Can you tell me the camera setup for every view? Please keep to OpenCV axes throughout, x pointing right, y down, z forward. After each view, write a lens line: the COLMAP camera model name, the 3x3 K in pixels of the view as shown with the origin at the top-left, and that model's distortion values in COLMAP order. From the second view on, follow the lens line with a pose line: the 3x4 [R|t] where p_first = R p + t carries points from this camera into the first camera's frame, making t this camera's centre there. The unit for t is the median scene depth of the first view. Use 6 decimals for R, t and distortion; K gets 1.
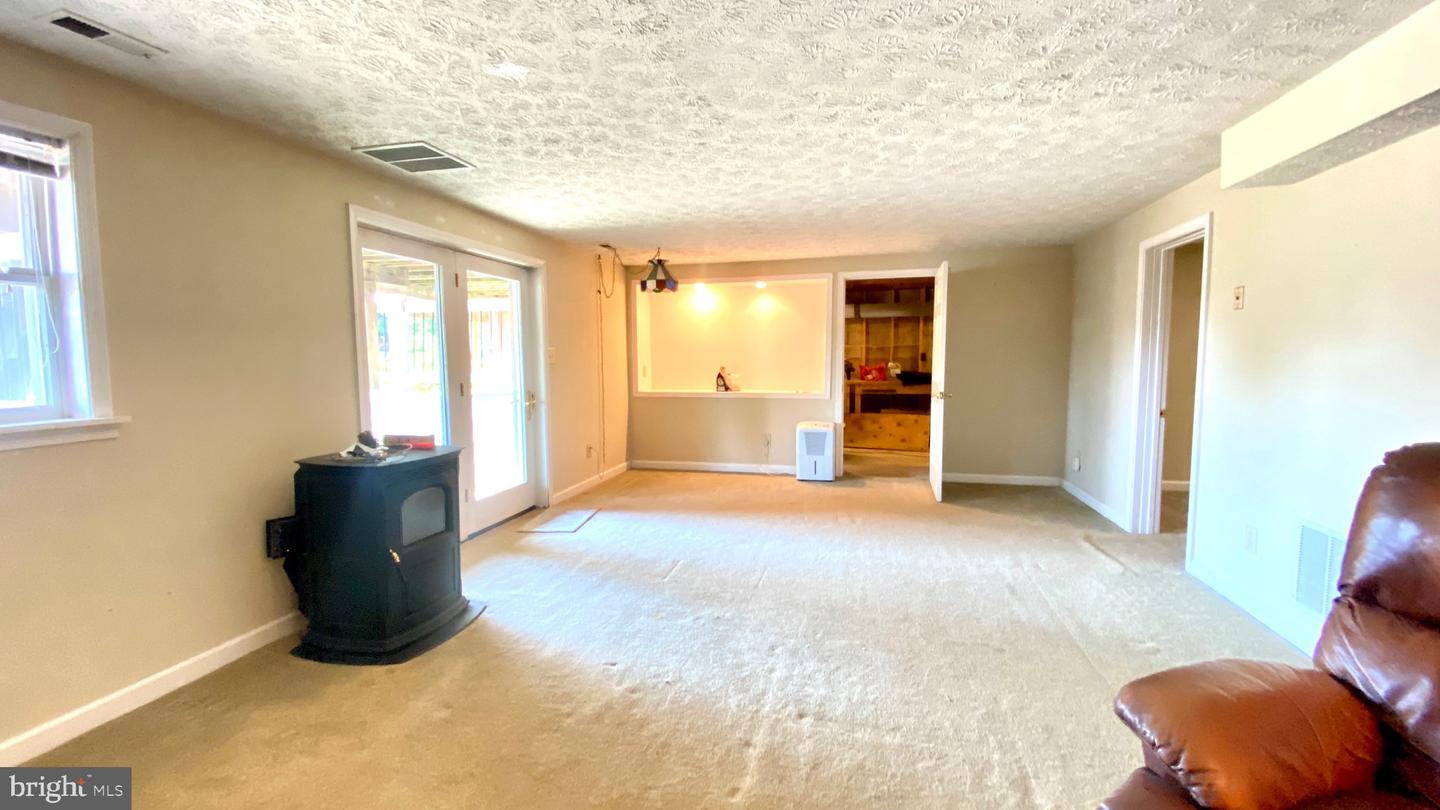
lens RADIAL K [[599.6, 0, 733.6], [0, 599.6, 412.2], [0, 0, 1]] dist [0.011674, -0.001099]
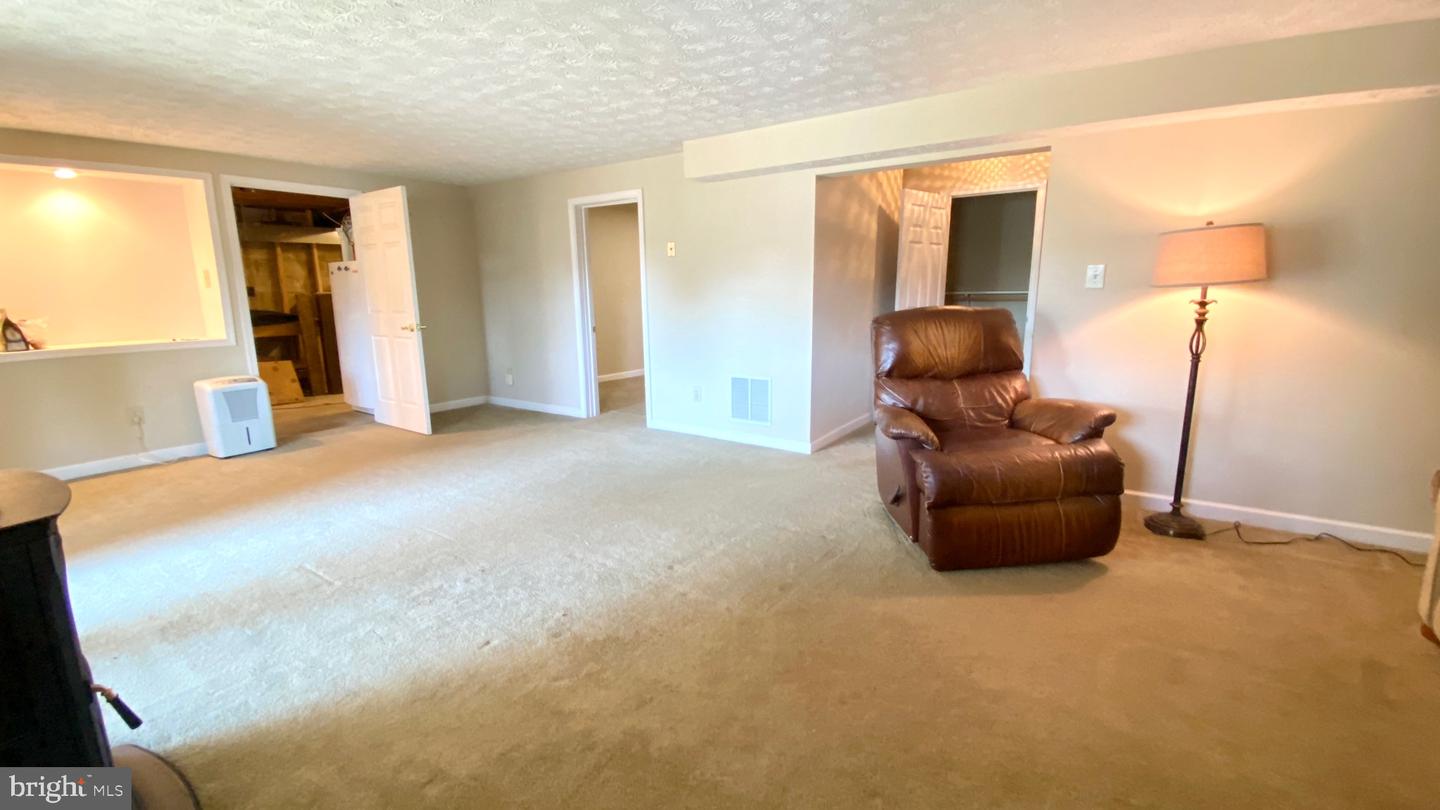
lens RADIAL K [[599.6, 0, 719.2], [0, 599.6, 401.1], [0, 0, 1]] dist [0.011674, -0.001099]
pose [[0.360846, -0.173673, 0.916312, -0.521170], [0.100548, 0.984026, 0.146911, -0.006675], [-0.927189, 0.039121, 0.372545, 0.236101]]
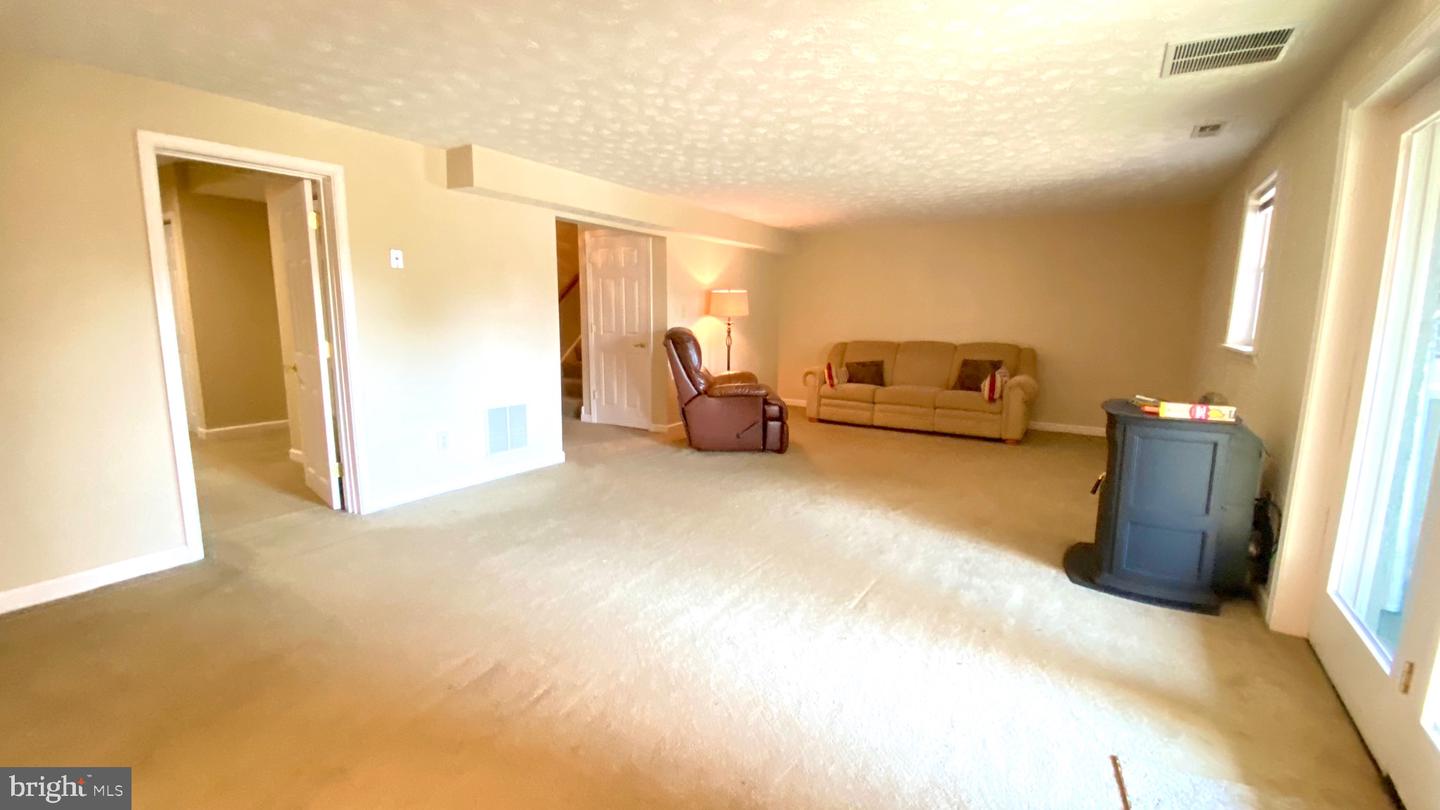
lens RADIAL K [[599.6, 0, 716.0], [0, 599.6, 398.5], [0, 0, 1]] dist [0.011674, -0.001099]
pose [[-0.940232, -0.054525, 0.336140, -0.151953], [0.025183, 0.973262, 0.228314, -0.137230], [-0.339601, 0.223133, -0.913719, 1.548138]]
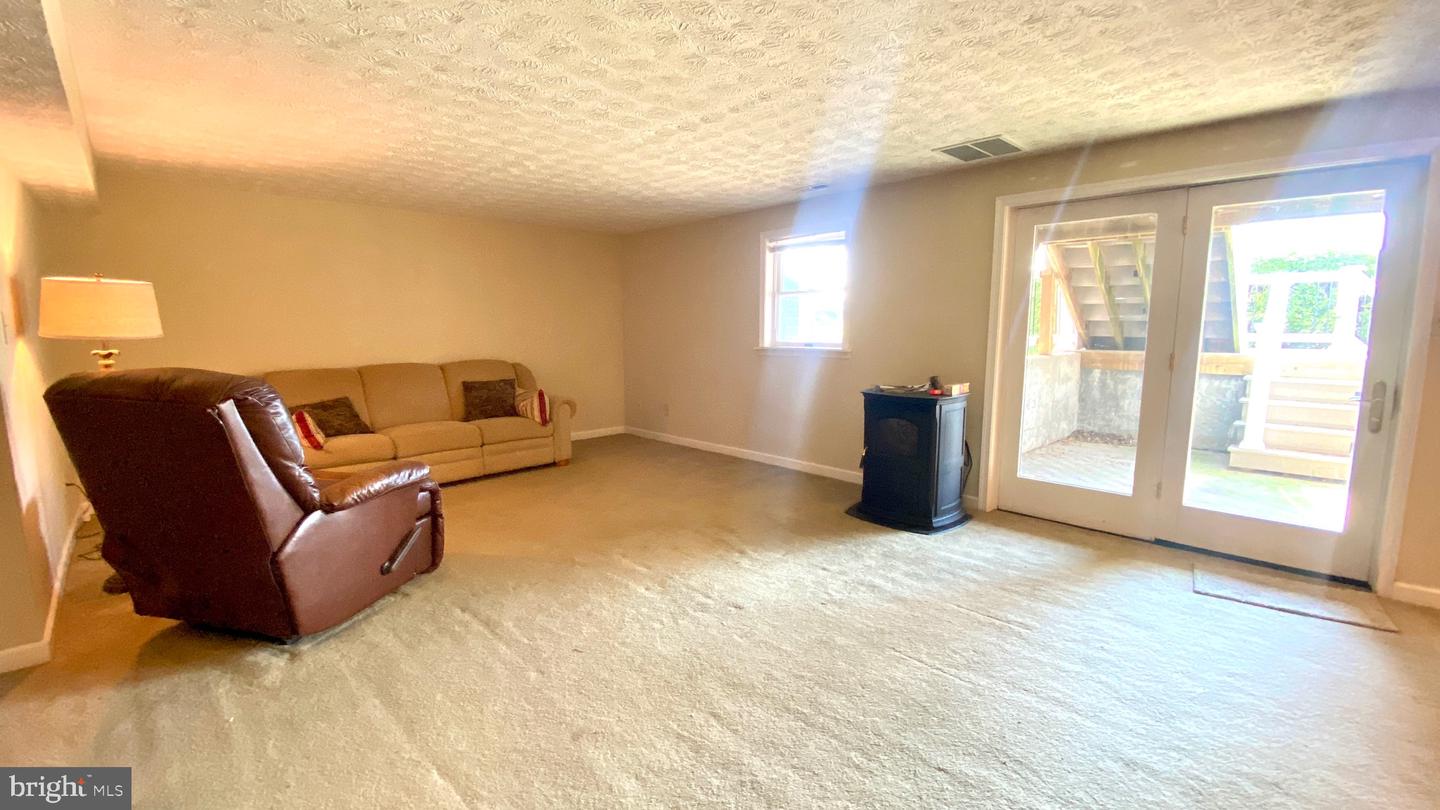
lens RADIAL K [[599.6, 0, 717.5], [0, 599.6, 397.4], [0, 0, 1]] dist [0.011674, -0.001099]
pose [[-0.545716, 0.102091, -0.831728, 0.592930], [-0.074578, 0.982695, 0.169554, -0.085301], [0.834645, 0.154558, -0.528659, 0.977543]]
